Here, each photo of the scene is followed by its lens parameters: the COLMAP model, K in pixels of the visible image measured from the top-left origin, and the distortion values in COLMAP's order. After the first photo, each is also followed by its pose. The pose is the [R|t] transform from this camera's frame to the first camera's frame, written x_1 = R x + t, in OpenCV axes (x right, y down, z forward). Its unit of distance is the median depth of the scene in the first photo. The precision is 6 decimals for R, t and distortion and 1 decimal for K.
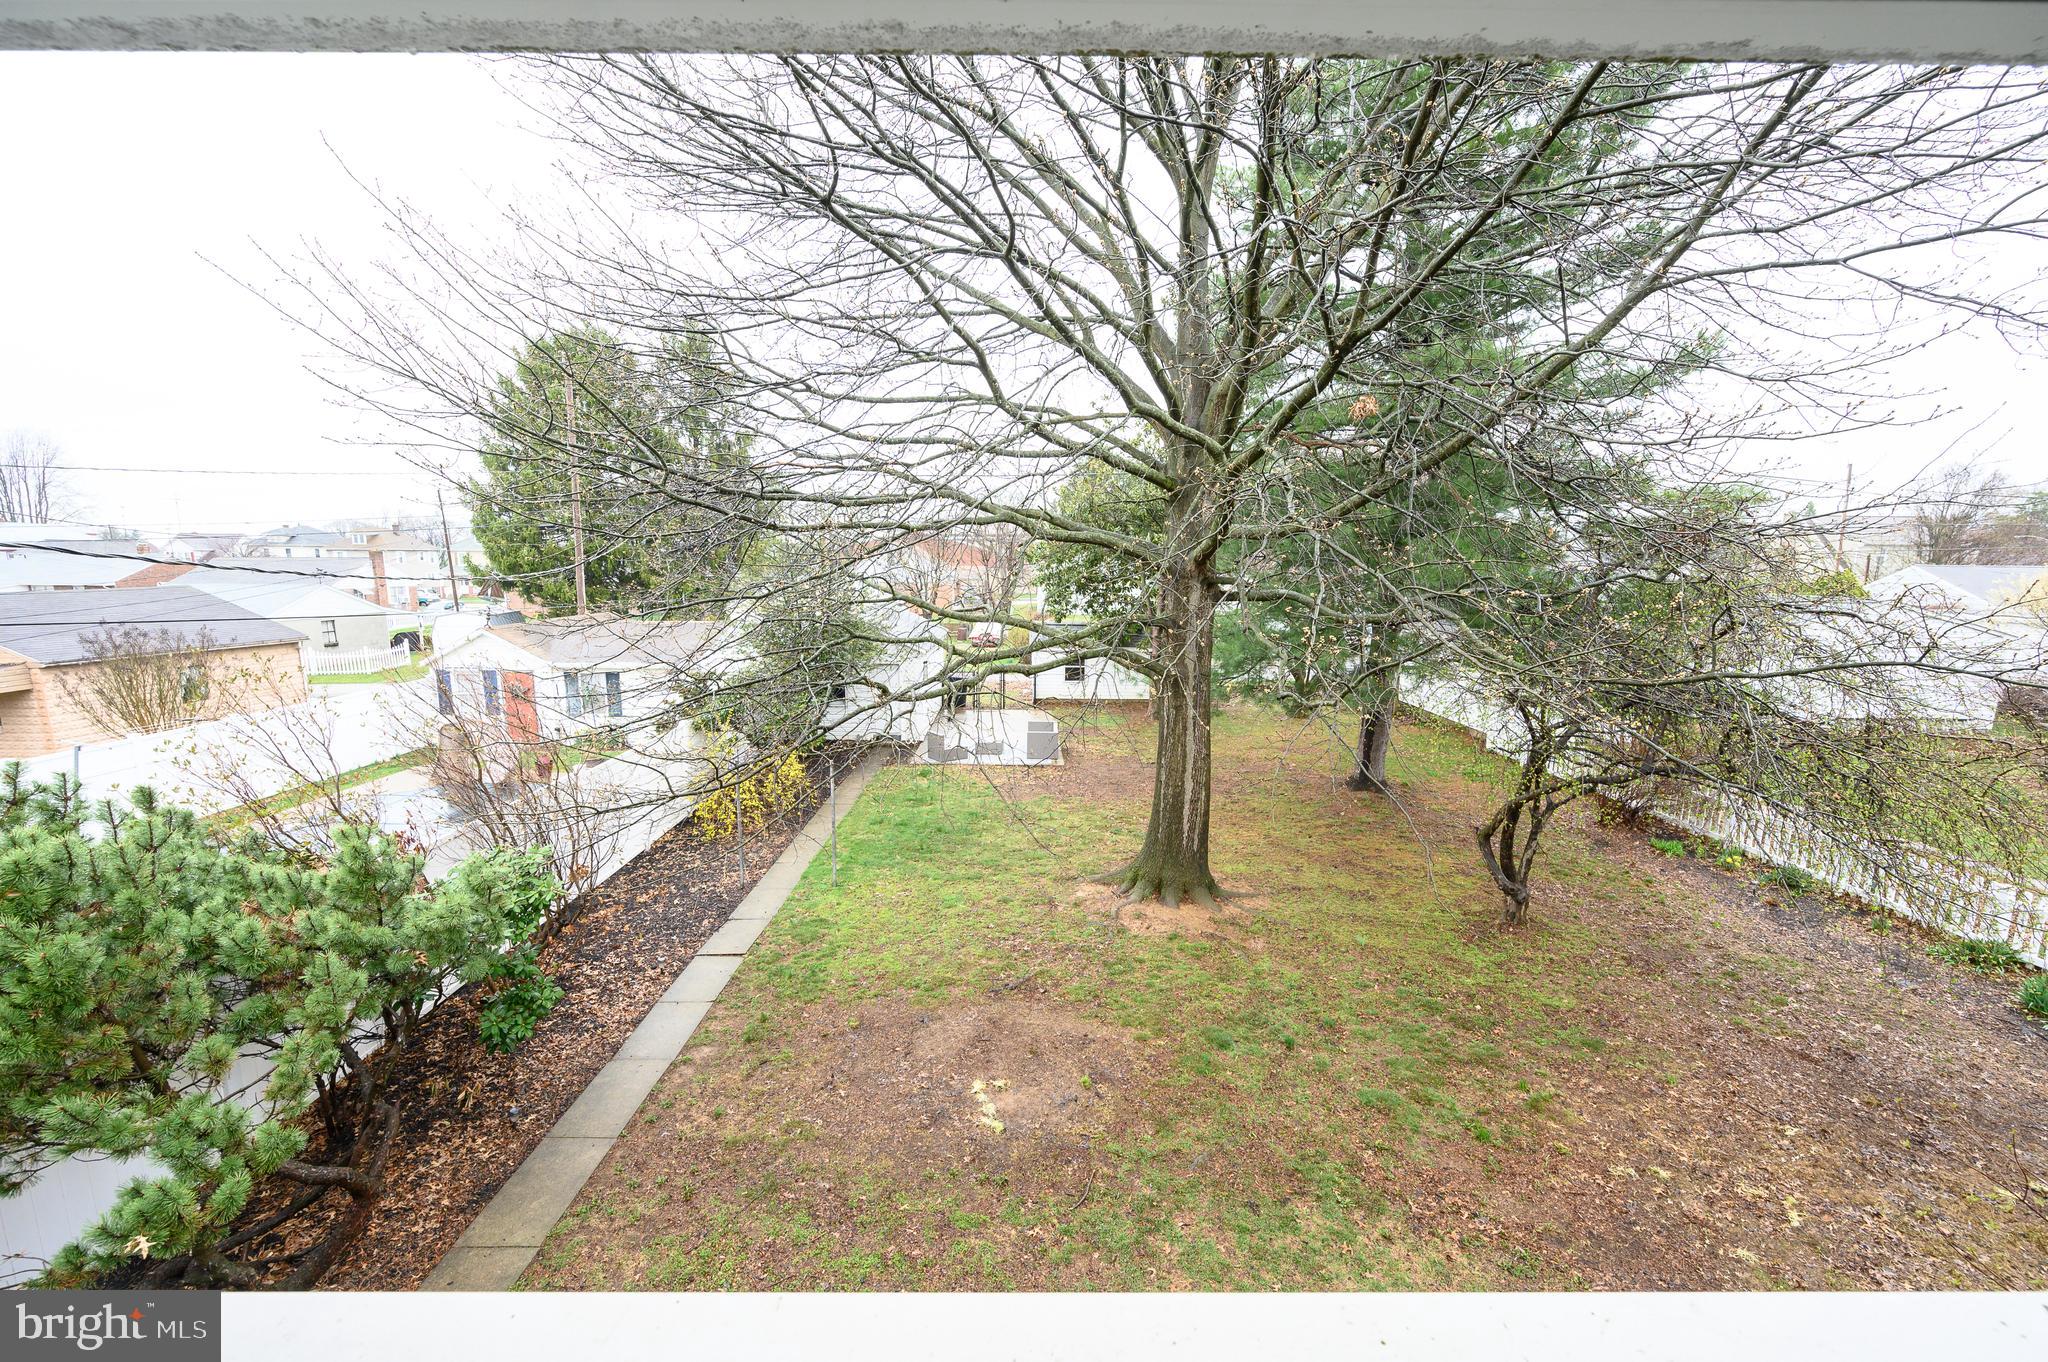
lens RADIAL K [[813.3, 0, 1027.1], [0, 813.3, 688.8], [0, 0, 1]] dist [0.000137, -0.000292]
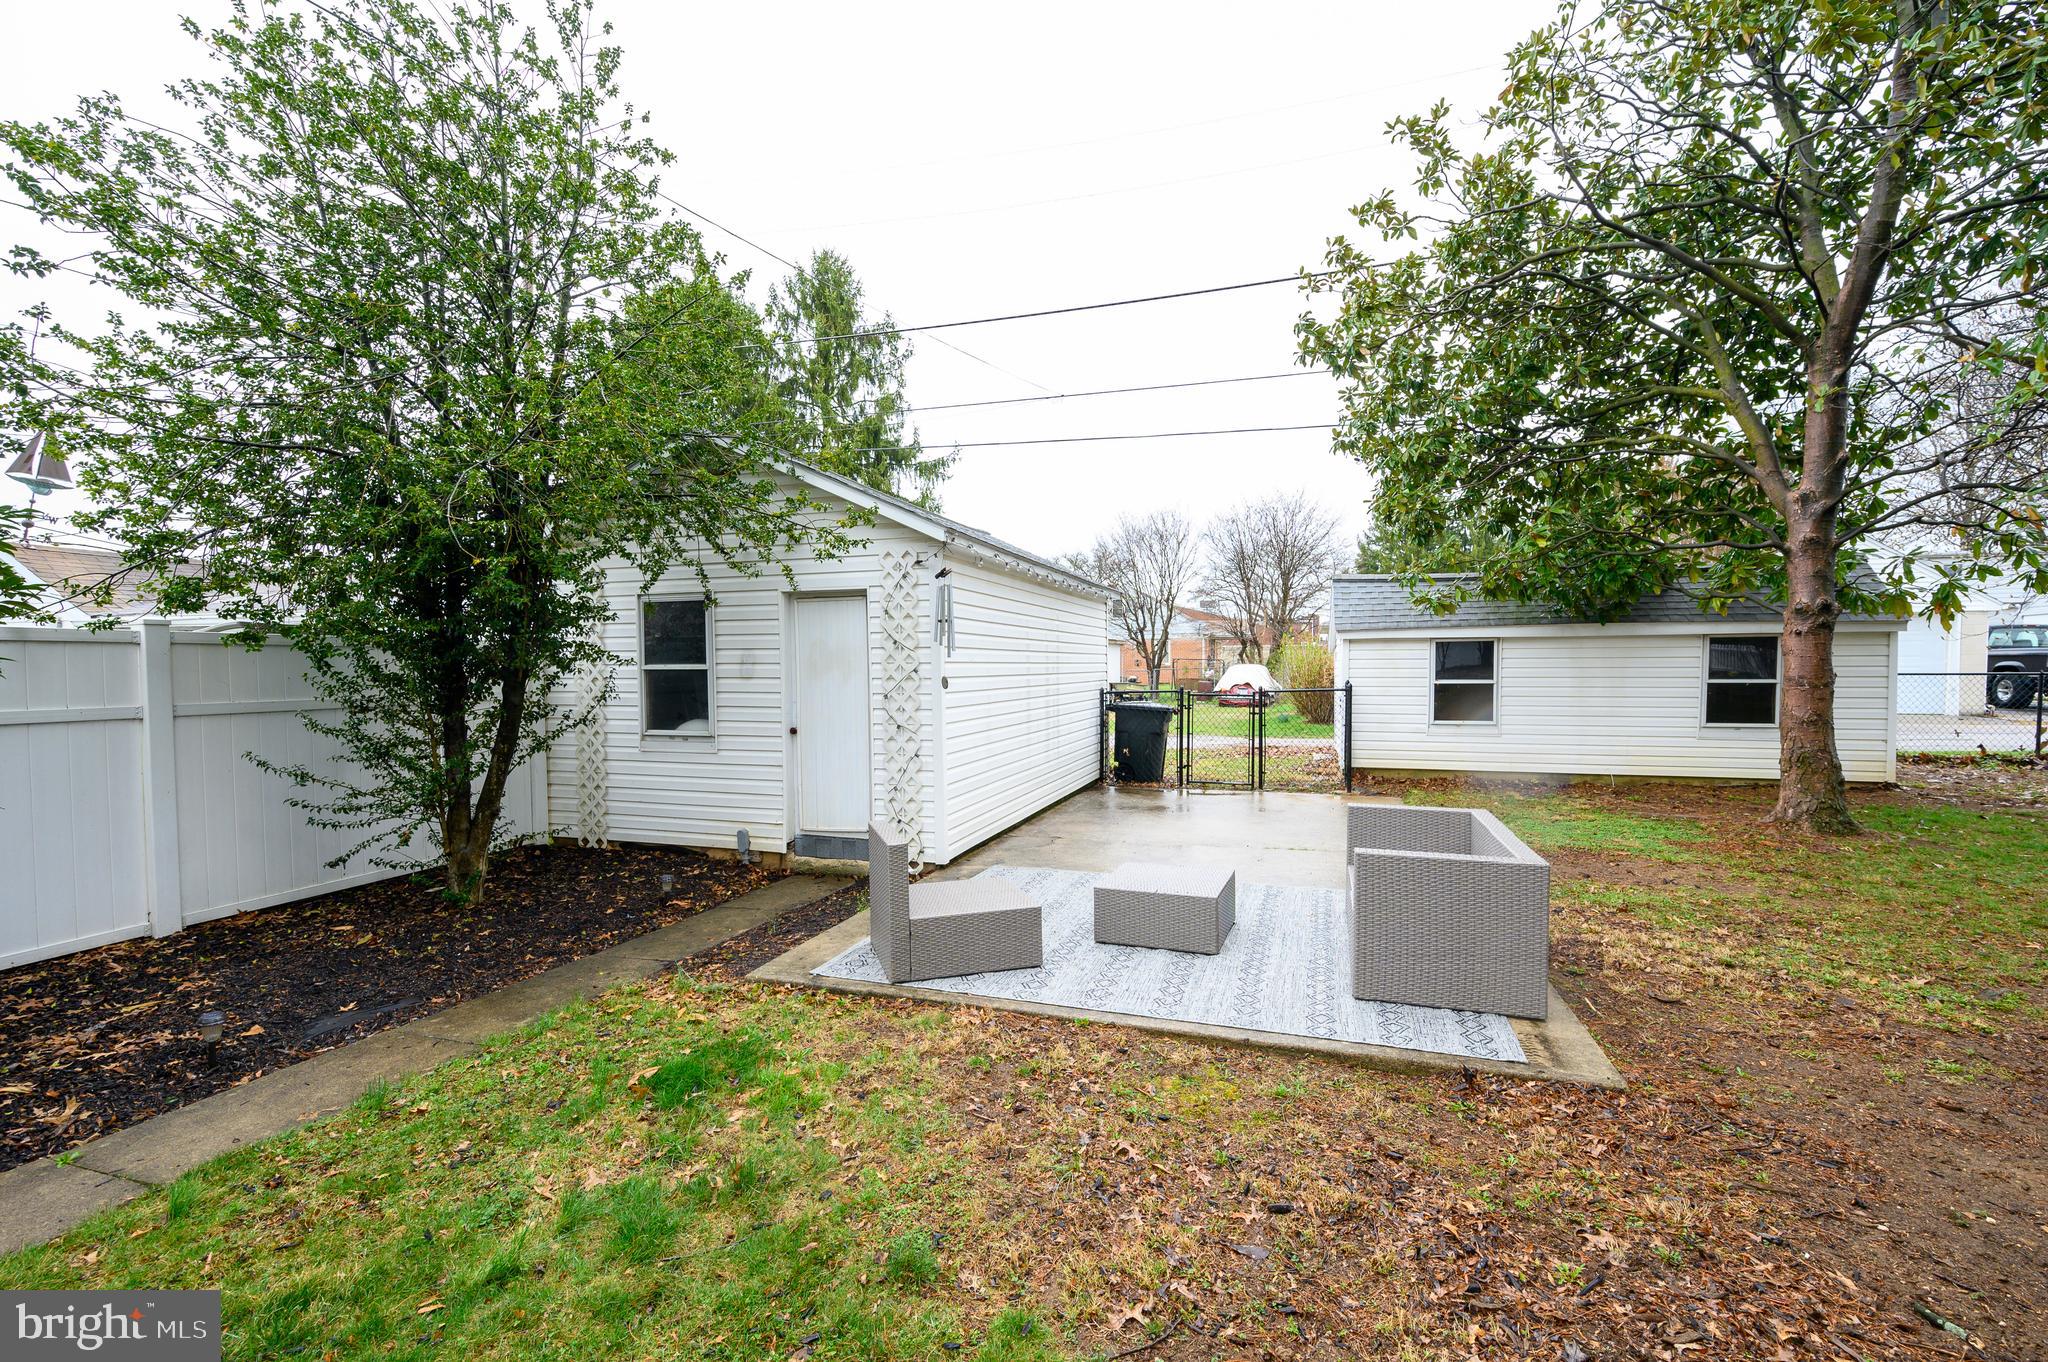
lens RADIAL K [[855.1, 0, 1026.3], [0, 855.1, 695.1], [0, 0, 1]] dist [0.000166, 0.000111]
pose [[0.949645, -0.001591, -0.313325, -0.021336], [-0.038540, 0.991801, -0.121844, 0.086827], [0.310950, 0.127784, 0.941797, 1.542085]]
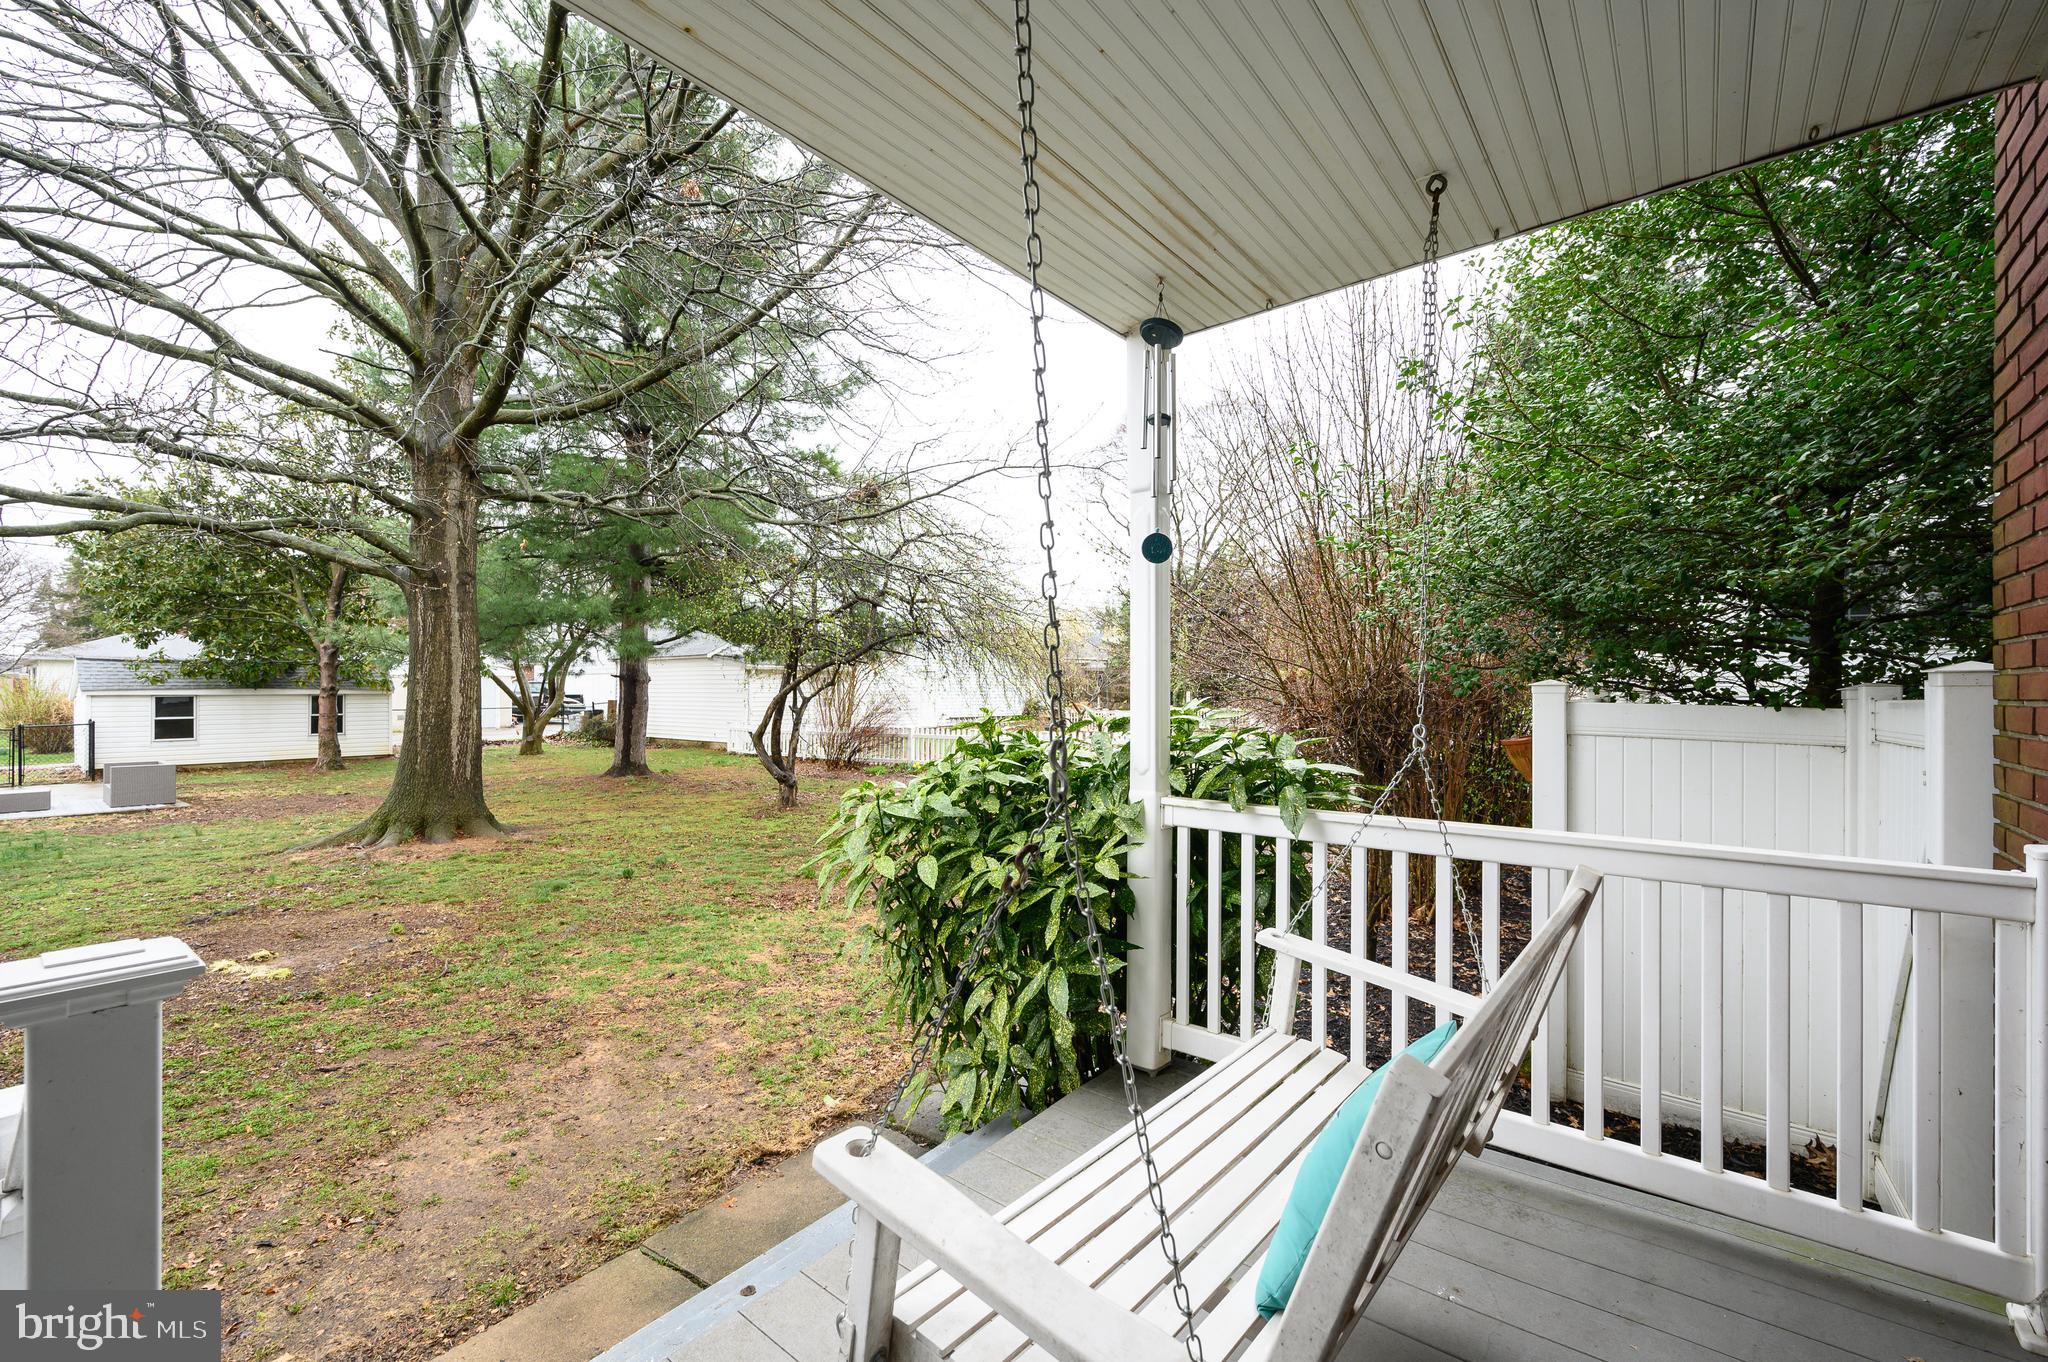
lens RADIAL K [[860.4, 0, 1023.9], [0, 860.4, 688.8], [0, 0, 1]] dist [-0.001651, -0.000121]
pose [[0.628111, -0.008855, 0.778074, -0.150975], [0.132896, 0.986464, -0.096055, 0.305470], [-0.766691, 0.163736, 0.620786, -0.044968]]
